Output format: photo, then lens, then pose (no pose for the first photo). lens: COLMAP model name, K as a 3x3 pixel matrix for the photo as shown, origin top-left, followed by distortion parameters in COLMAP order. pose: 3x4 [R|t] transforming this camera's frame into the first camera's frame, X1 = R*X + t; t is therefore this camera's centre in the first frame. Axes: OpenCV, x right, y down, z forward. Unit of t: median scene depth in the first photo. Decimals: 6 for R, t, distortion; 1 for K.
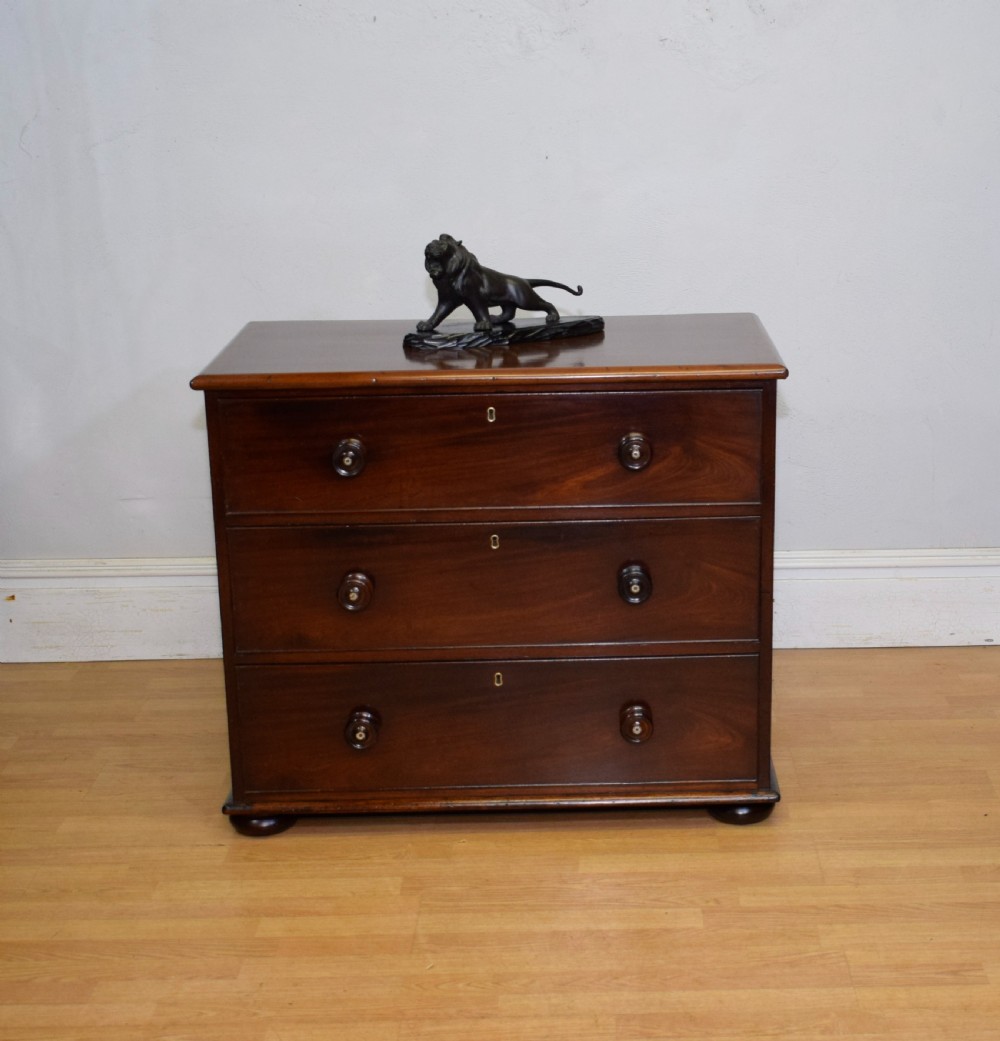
lens RADIAL K [[1903.8, 0, 618.7], [0, 1903.8, 542.4], [0, 0, 1]] dist [-0.026902, 0.027766]
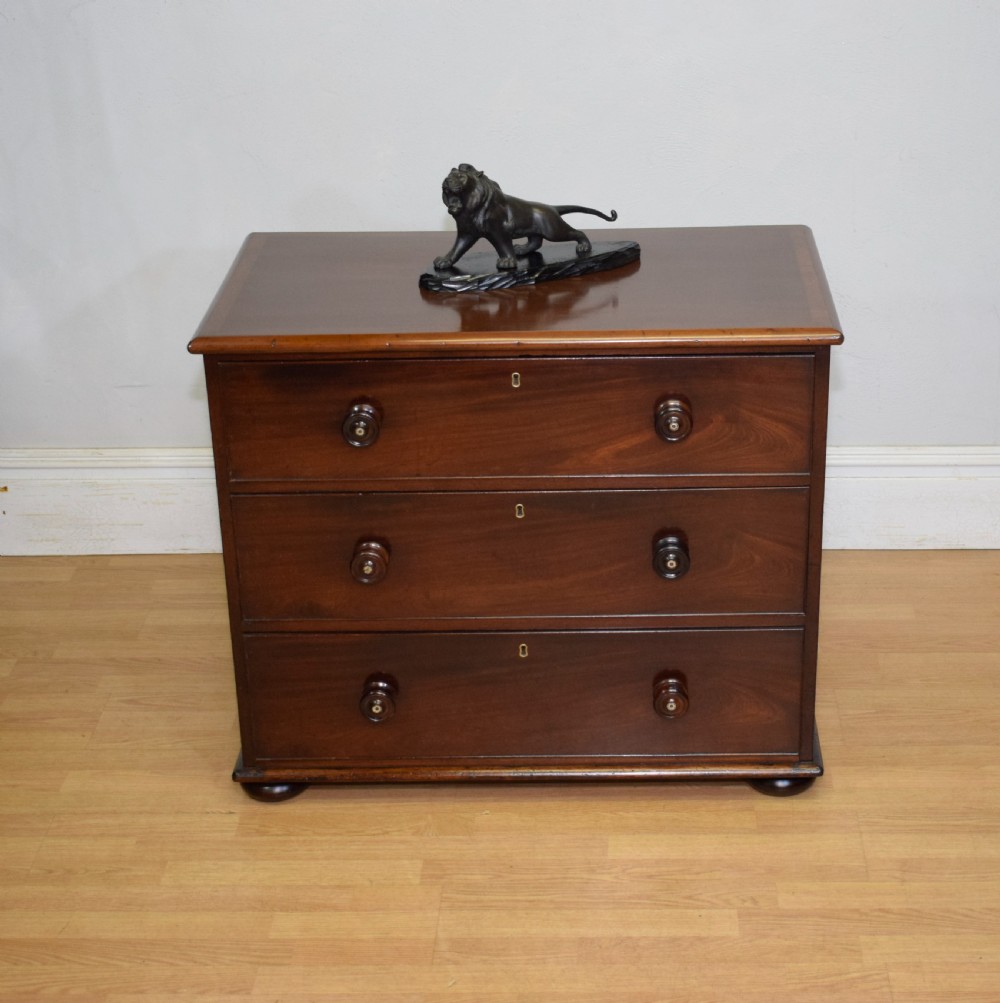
lens RADIAL K [[2023.0, 0, 573.2], [0, 2023.0, 470.3], [0, 0, 1]] dist [-0.026766, 0.049543]
pose [[0.999277, 0.010789, -0.036449, -0.003779], [-0.005061, 0.988101, 0.153726, -0.175369], [0.037673, -0.153430, 0.987441, 0.036682]]
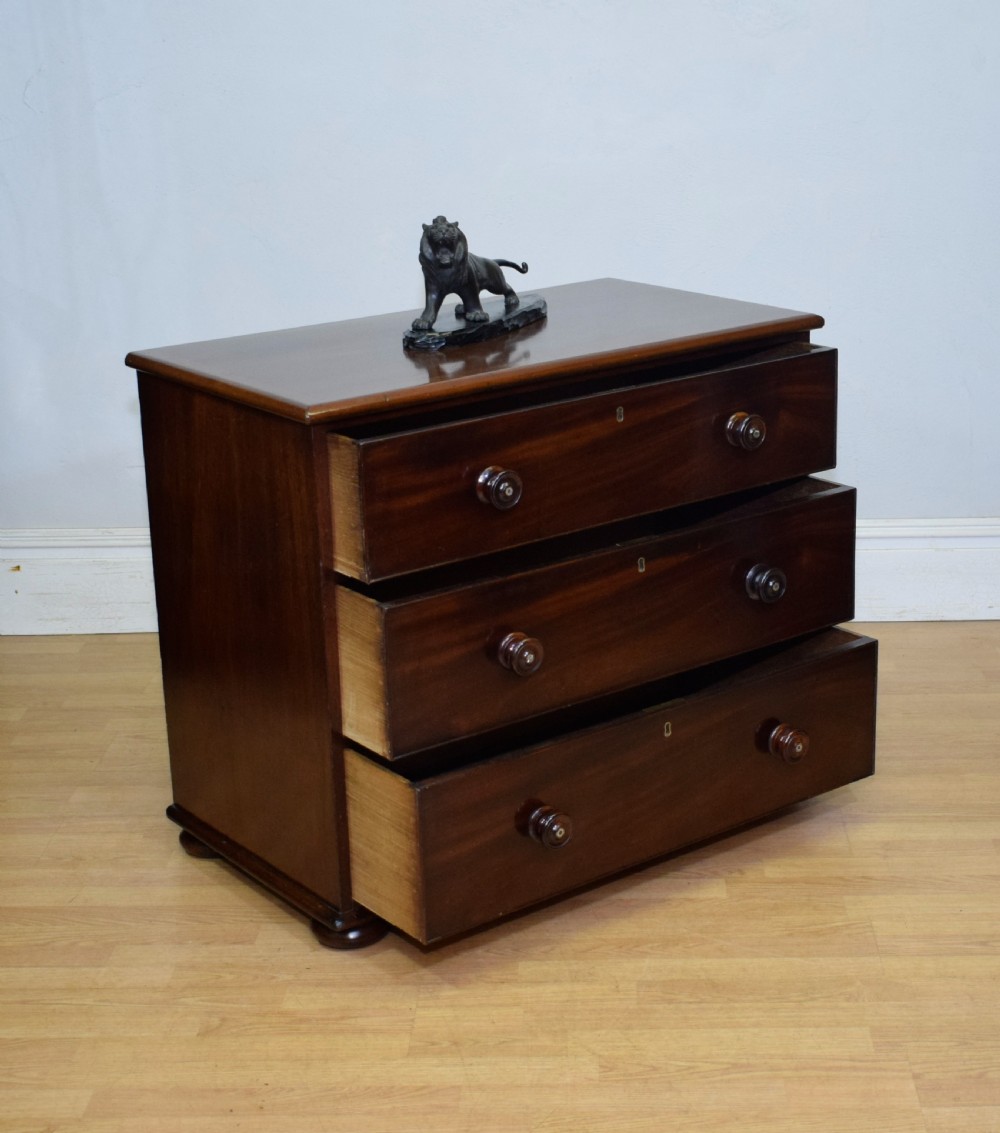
lens RADIAL K [[2077.3, 0, 561.8], [0, 2077.3, 566.5], [0, 0, 1]] dist [-0.019923, 0.043682]
pose [[0.999212, 0.000898, -0.039679, 0.001799], [-0.000251, 0.999867, 0.016318, 0.014132], [0.039689, -0.016295, 0.999079, -0.066363]]
